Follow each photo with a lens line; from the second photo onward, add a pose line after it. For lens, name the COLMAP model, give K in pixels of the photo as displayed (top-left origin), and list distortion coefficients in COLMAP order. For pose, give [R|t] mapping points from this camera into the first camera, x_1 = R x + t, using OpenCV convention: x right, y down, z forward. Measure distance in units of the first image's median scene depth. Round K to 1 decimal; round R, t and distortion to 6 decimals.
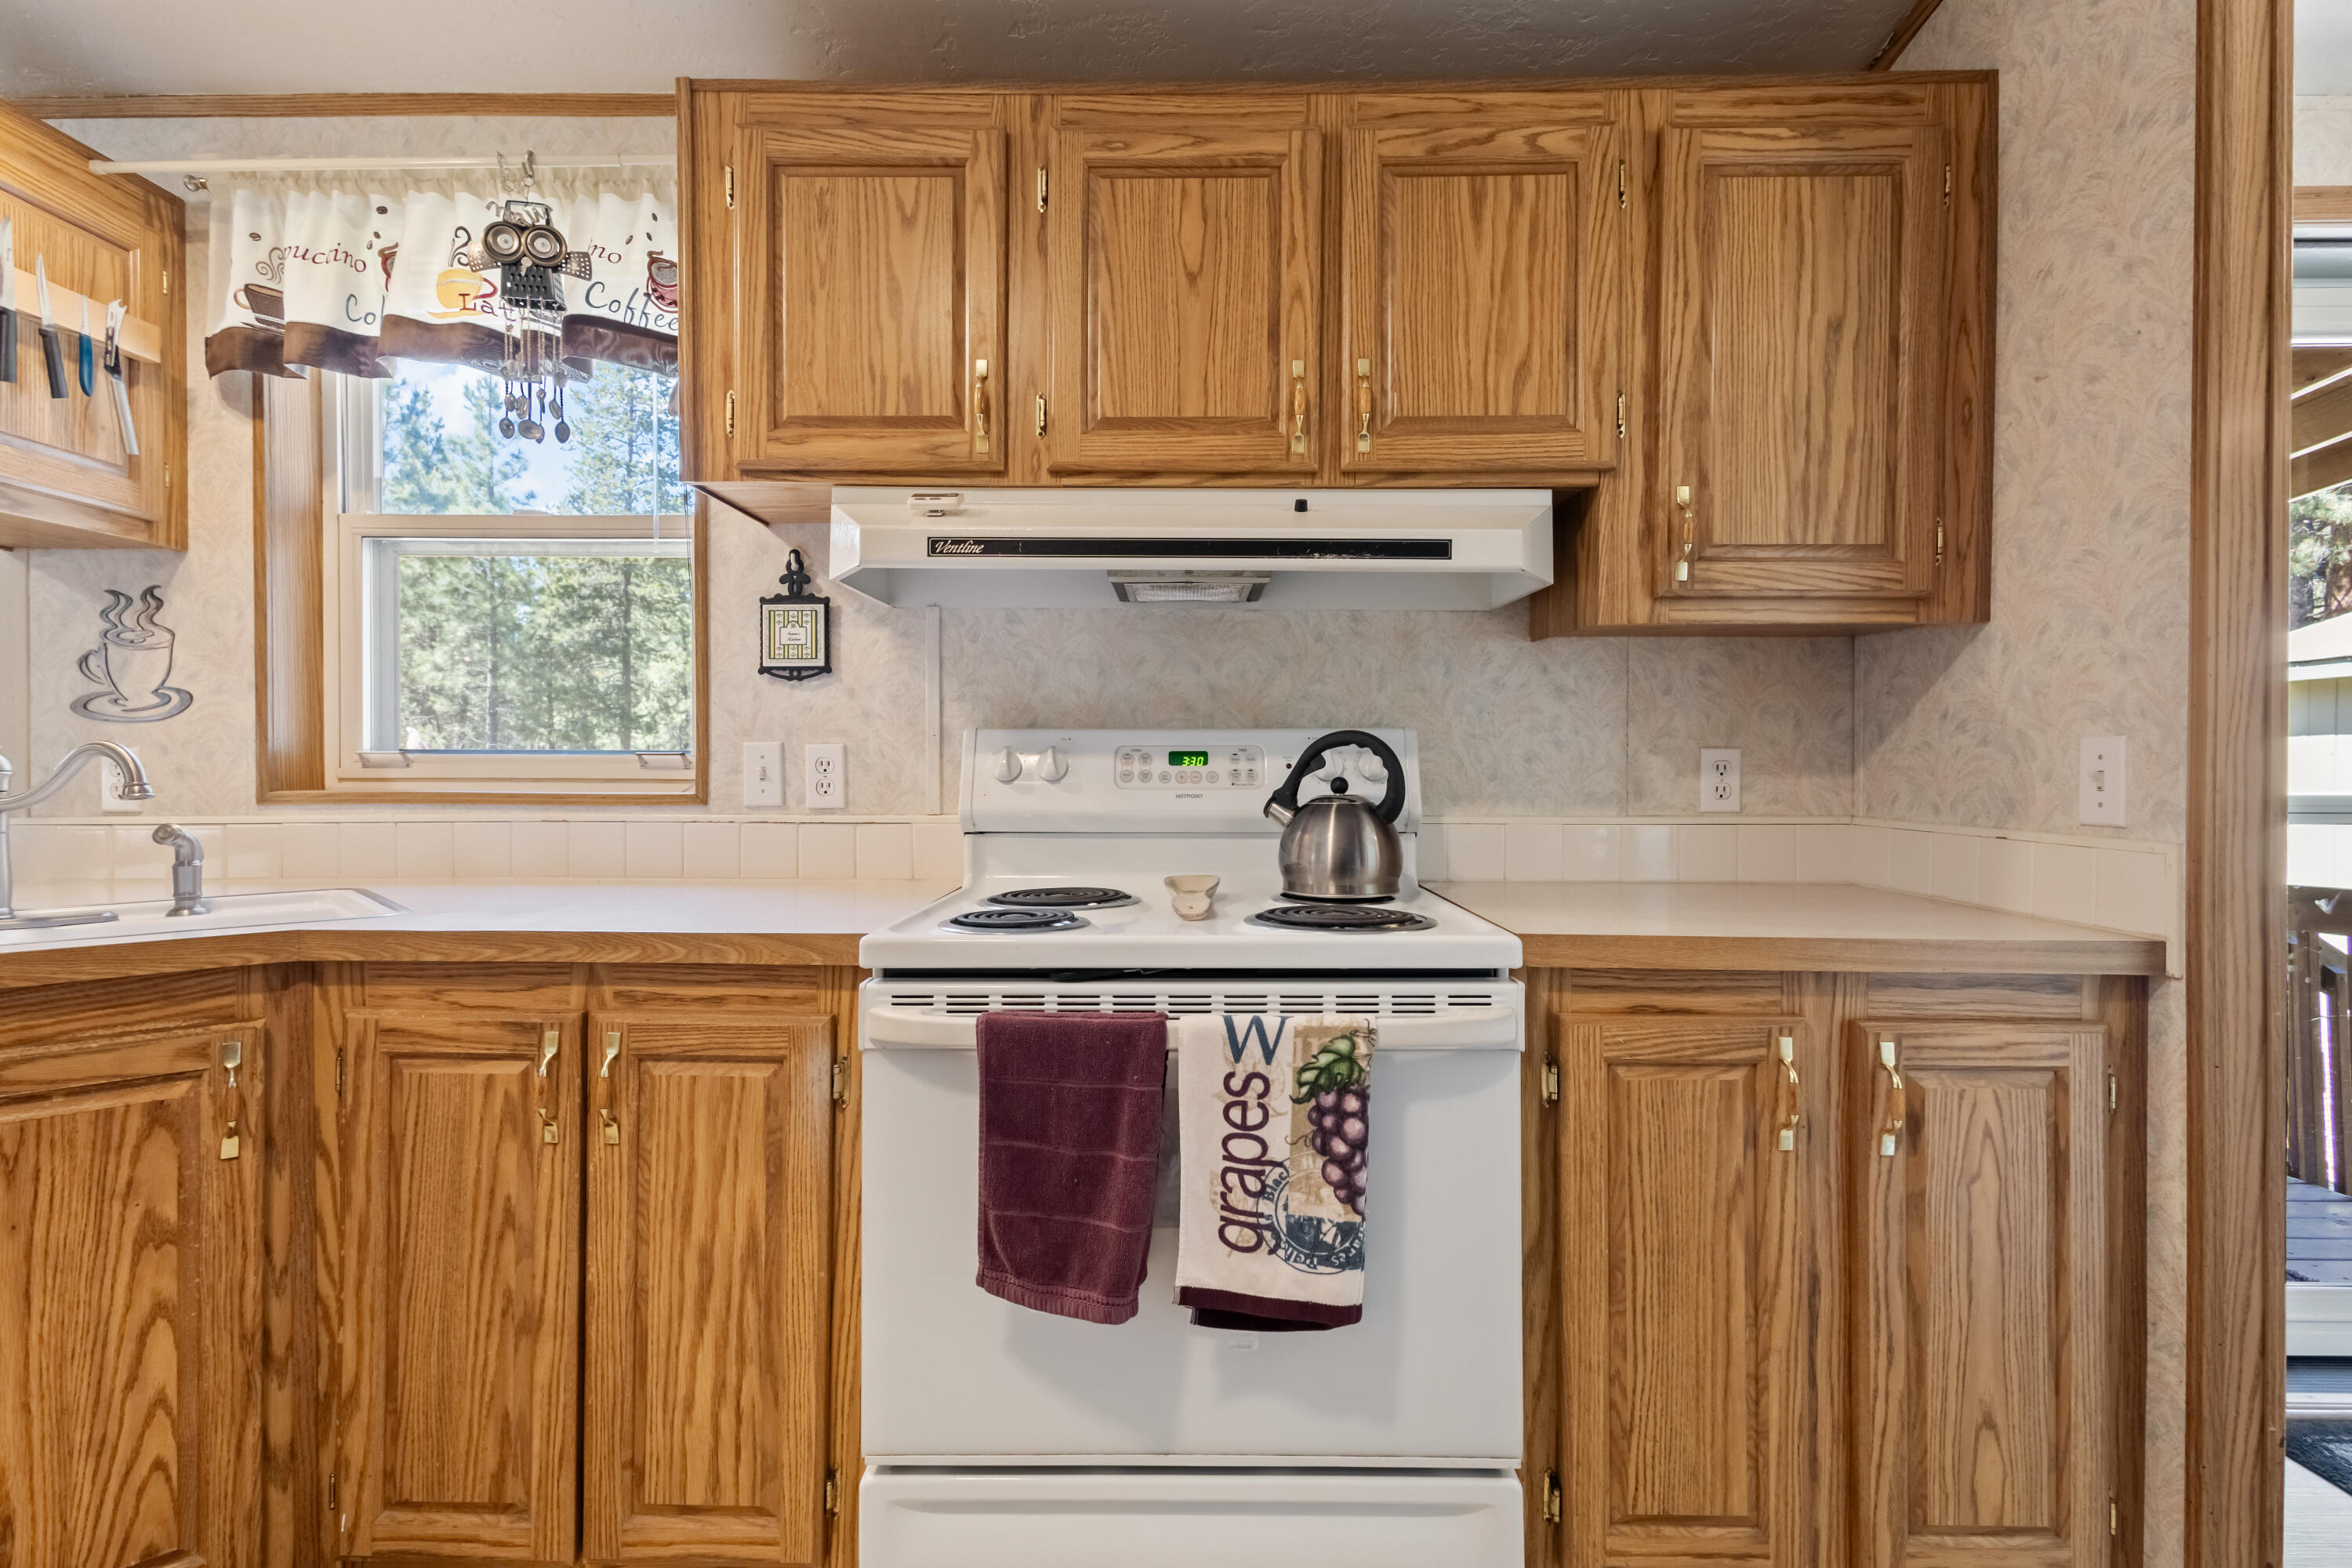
lens RADIAL K [[1084.8, 0, 1164.0], [0, 1084.8, 773.0], [0, 0, 1]] dist [0.016778, -0.005347]
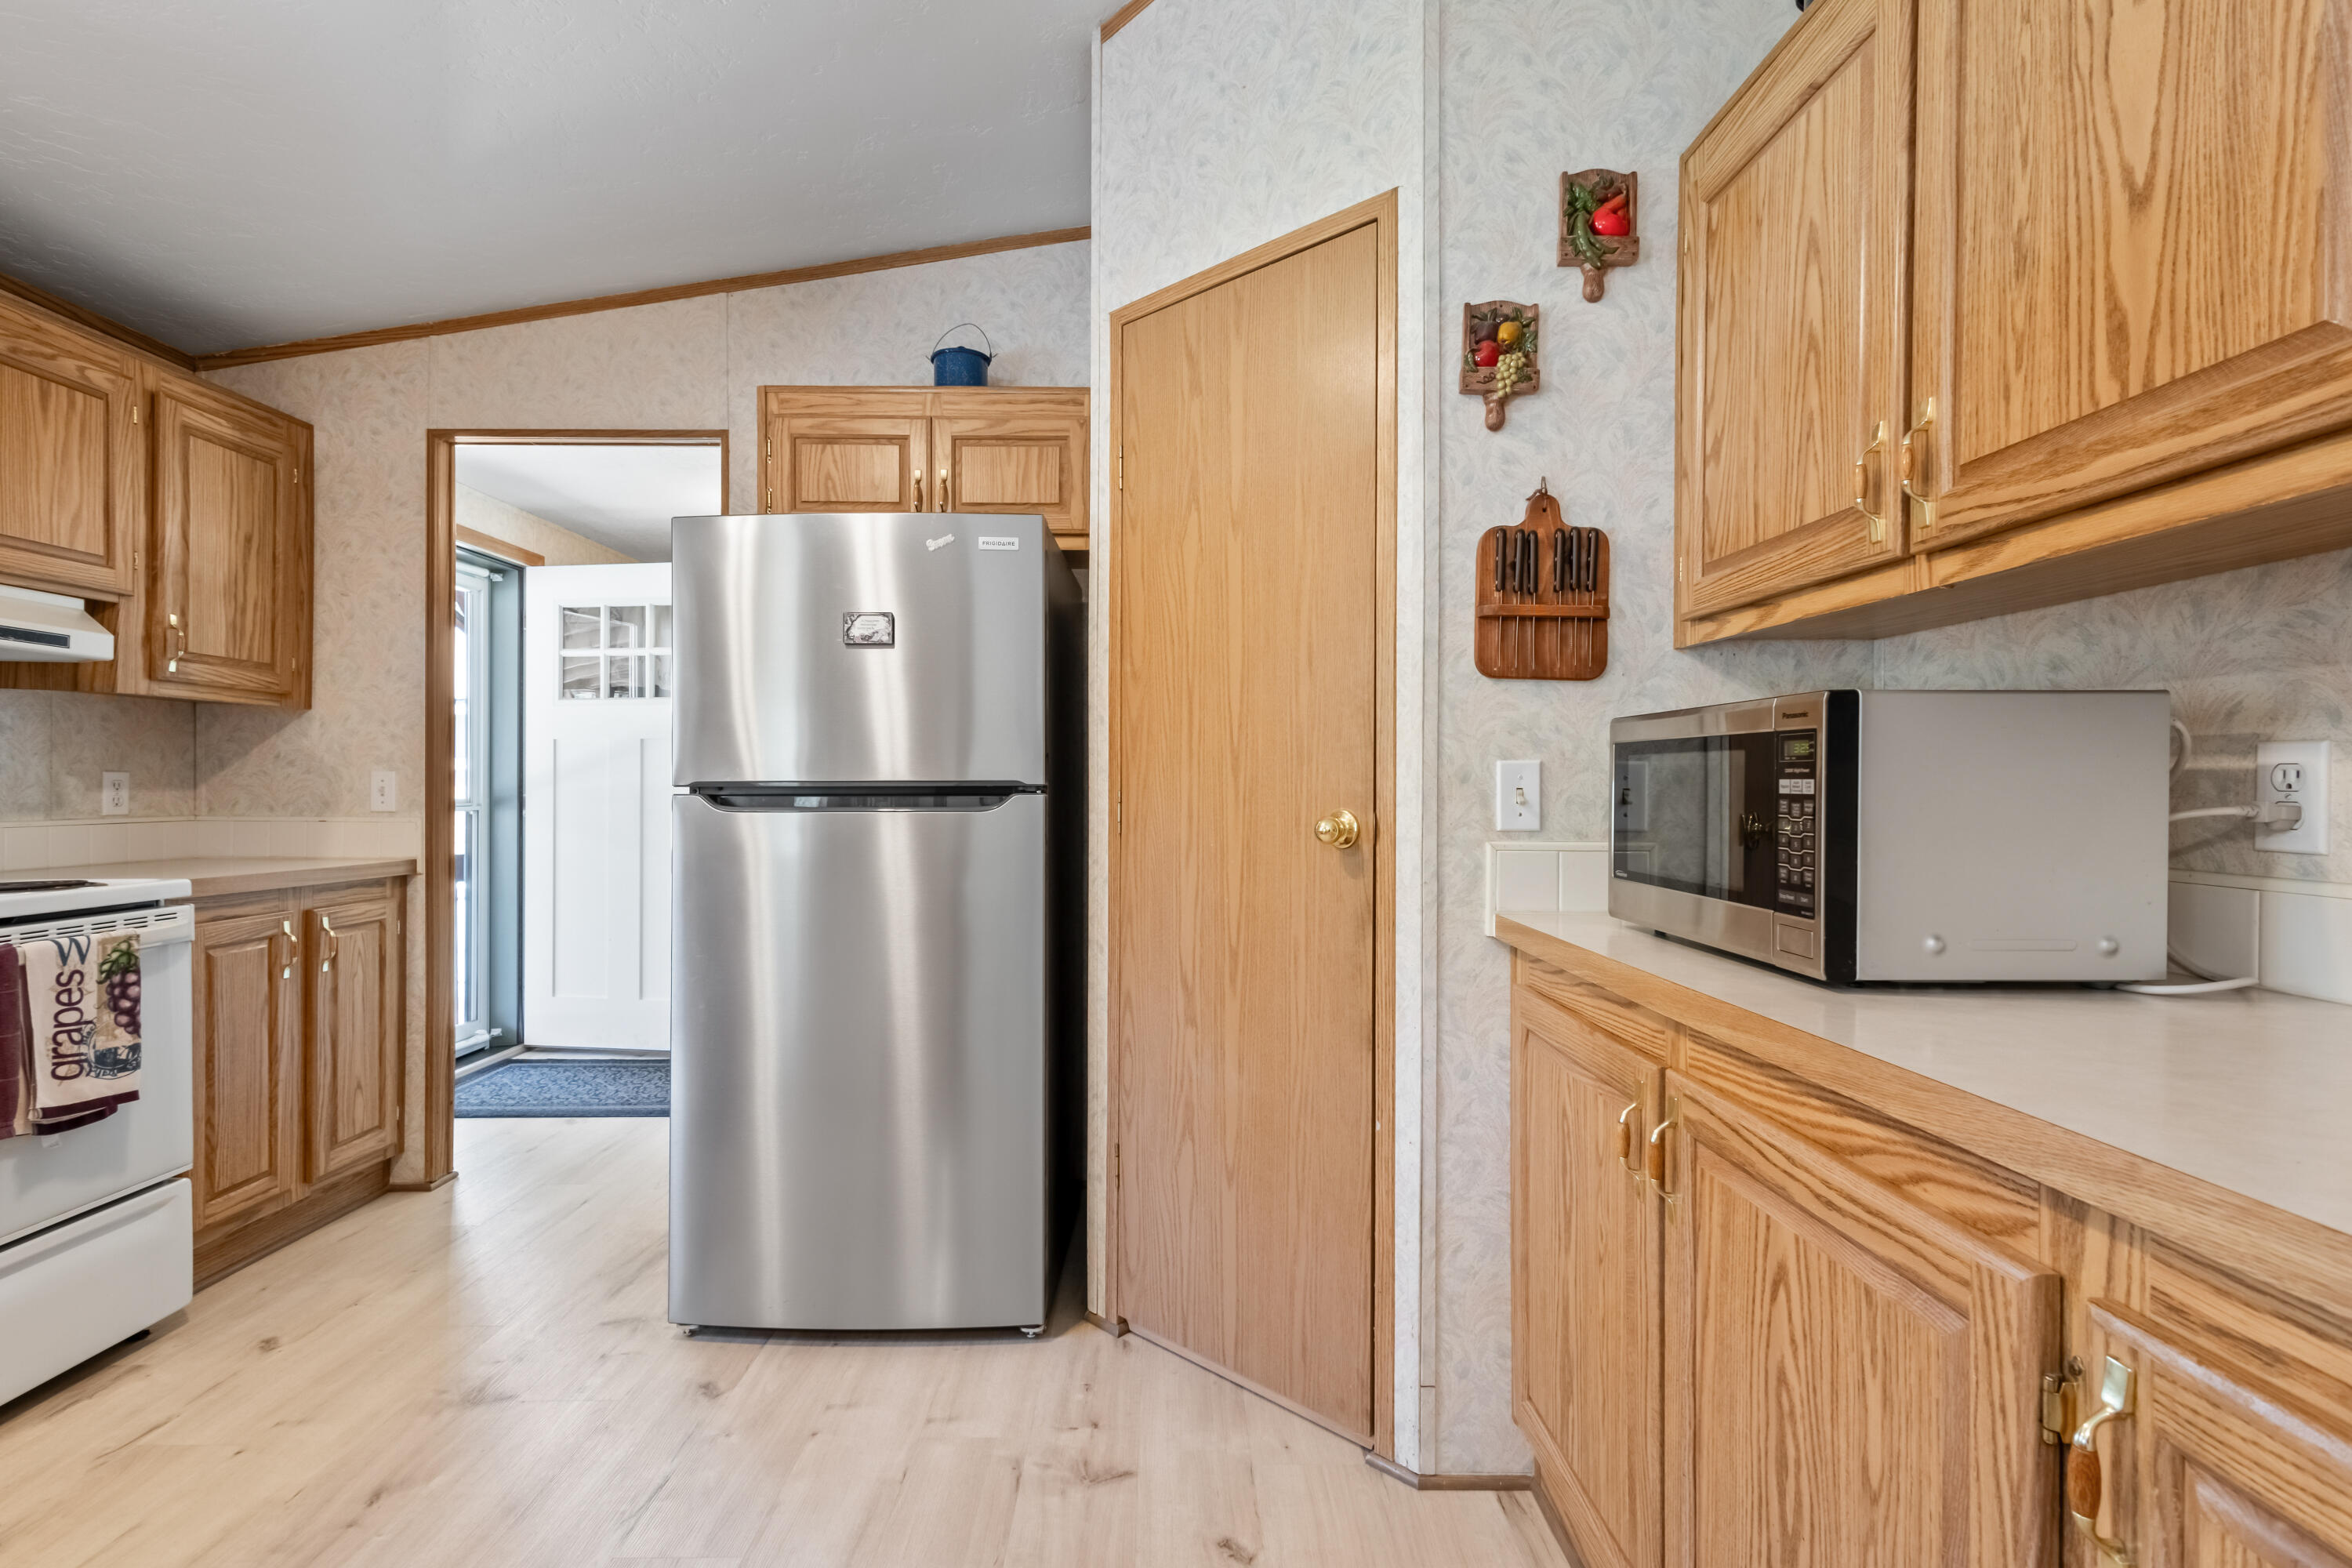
lens RADIAL K [[1084.8, 0, 1169.8], [0, 1084.8, 788.0], [0, 0, 1]] dist [0.016778, -0.005347]
pose [[-0.023367, -0.002479, 0.999724, -1.243754], [0.002089, 0.999995, 0.002528, -0.001701], [-0.999725, 0.002147, -0.023362, -0.479334]]
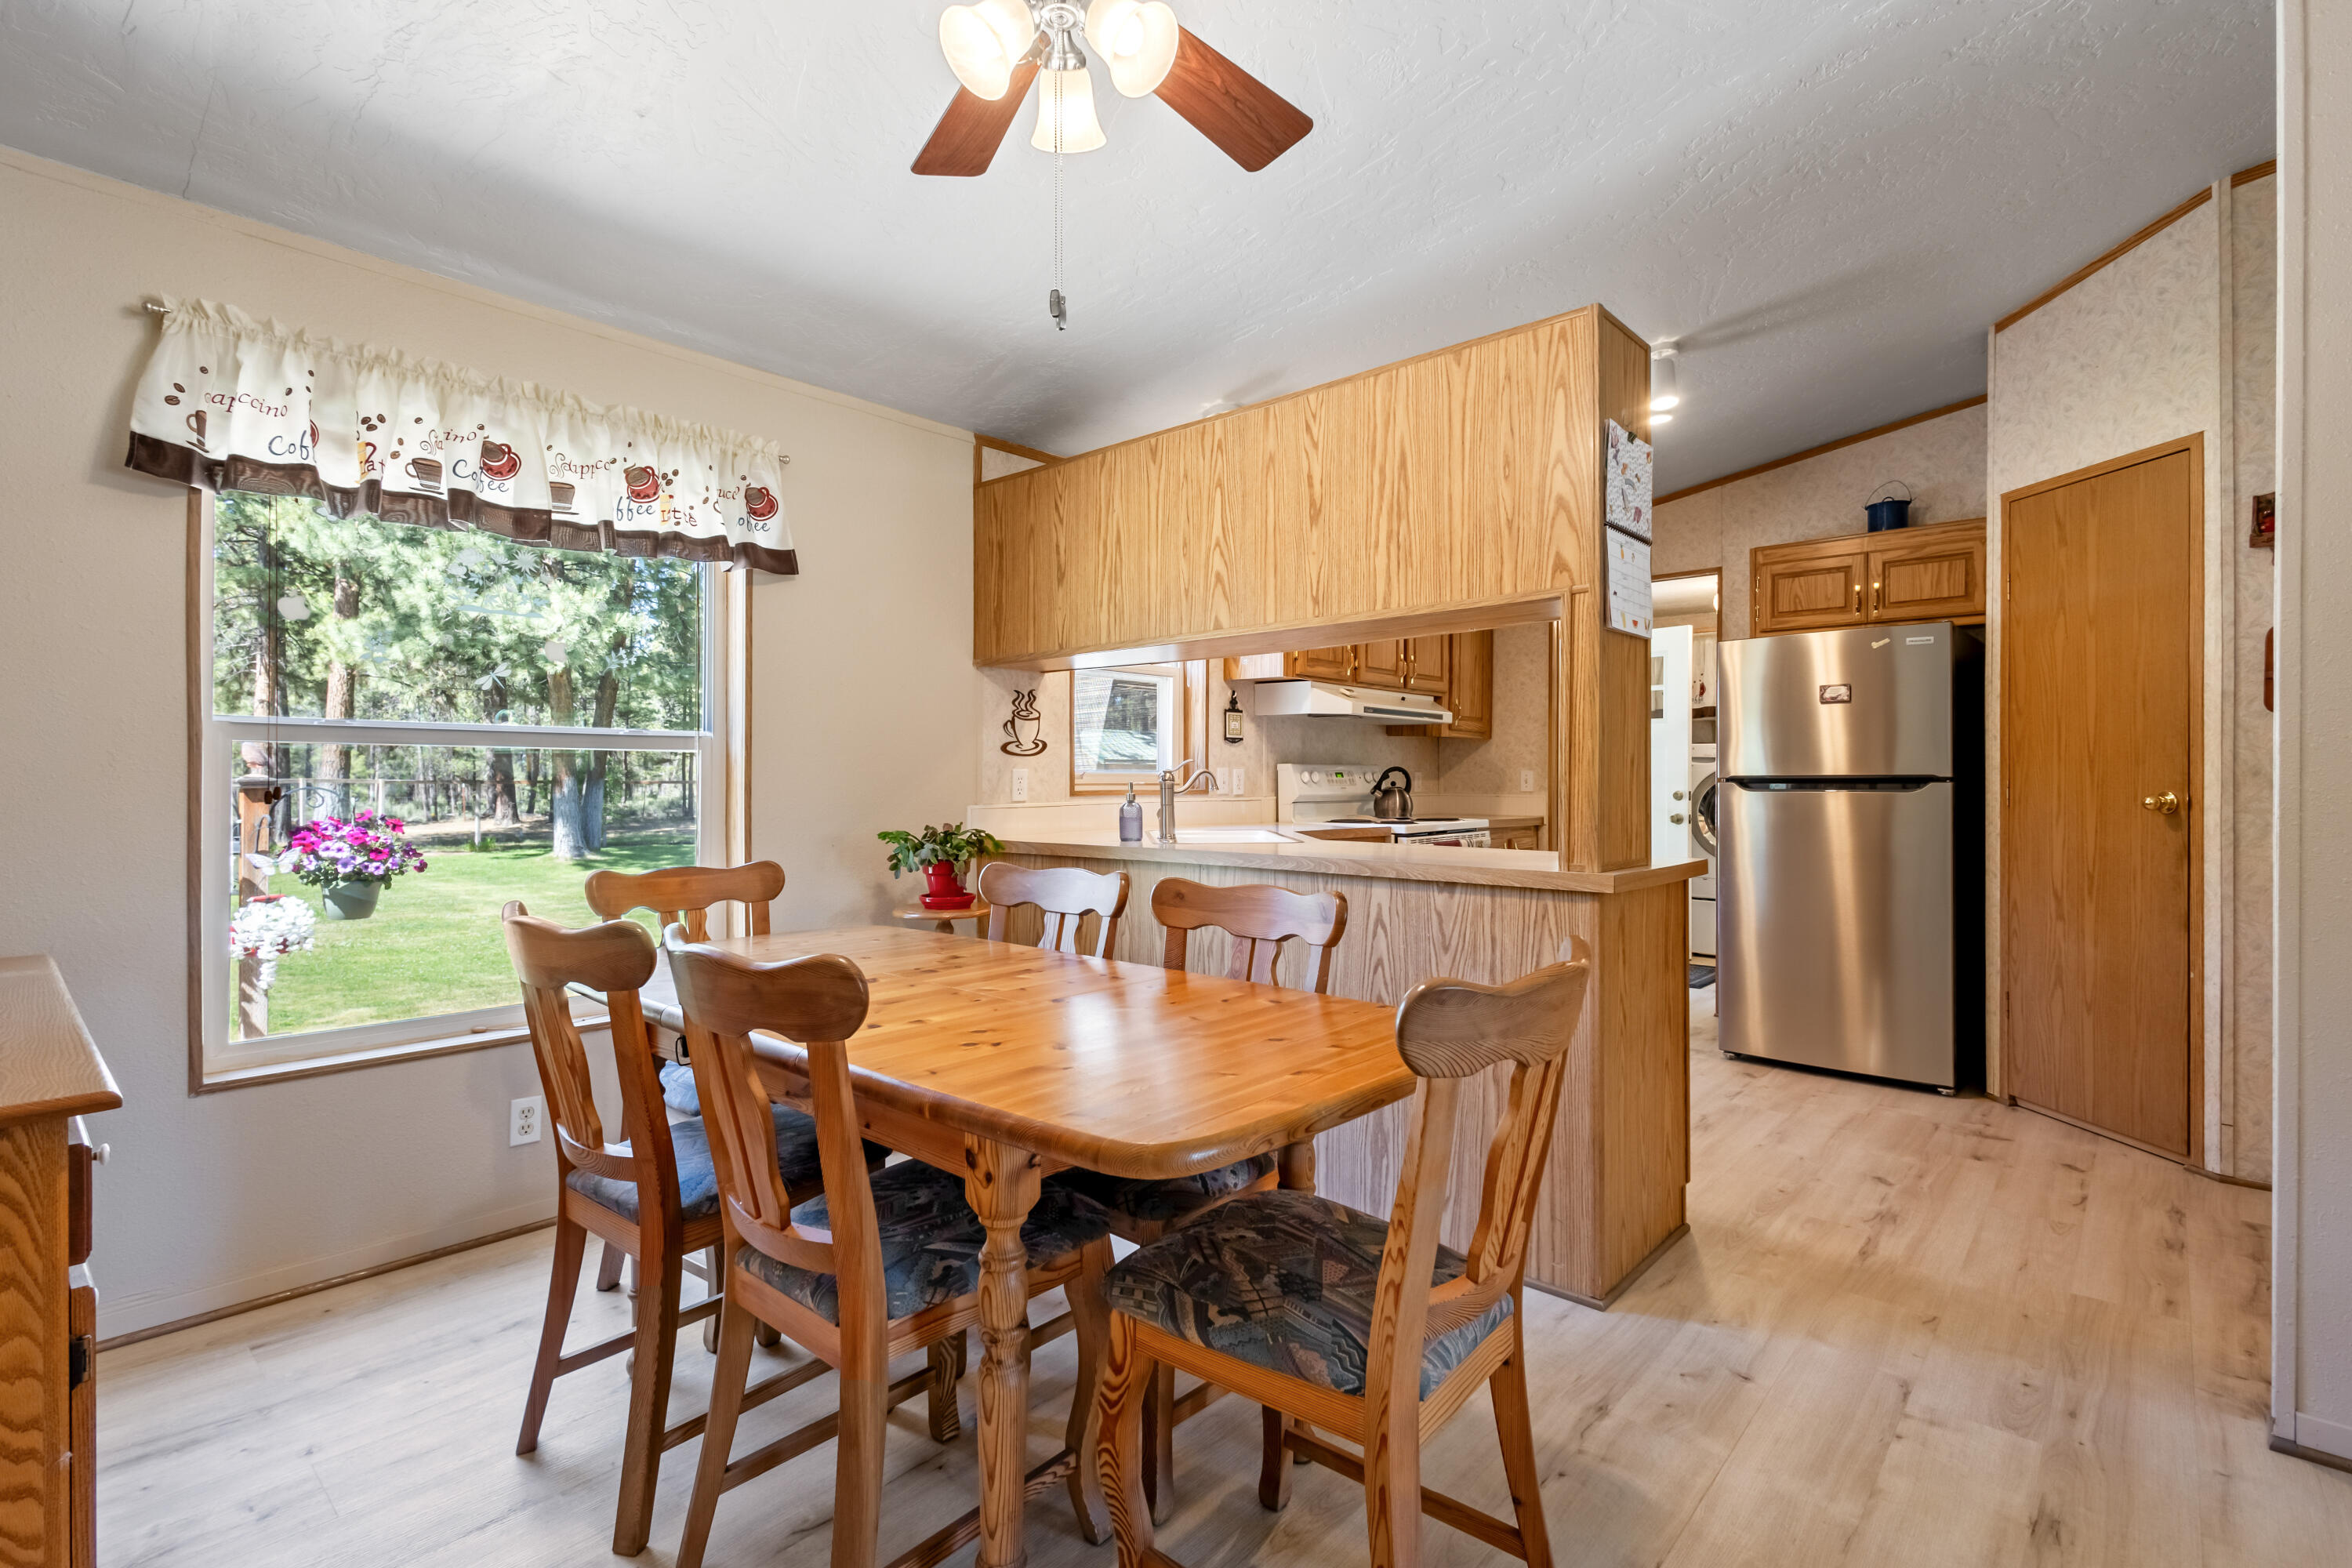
lens RADIAL K [[1084.8, 0, 1165.1], [0, 1084.8, 777.8], [0, 0, 1]] dist [0.016778, -0.005347]
pose [[0.661744, -0.001726, 0.749728, -2.880514], [0.004157, 0.999990, -0.001367, -0.004525], [-0.749719, 0.004021, 0.661745, -0.652256]]
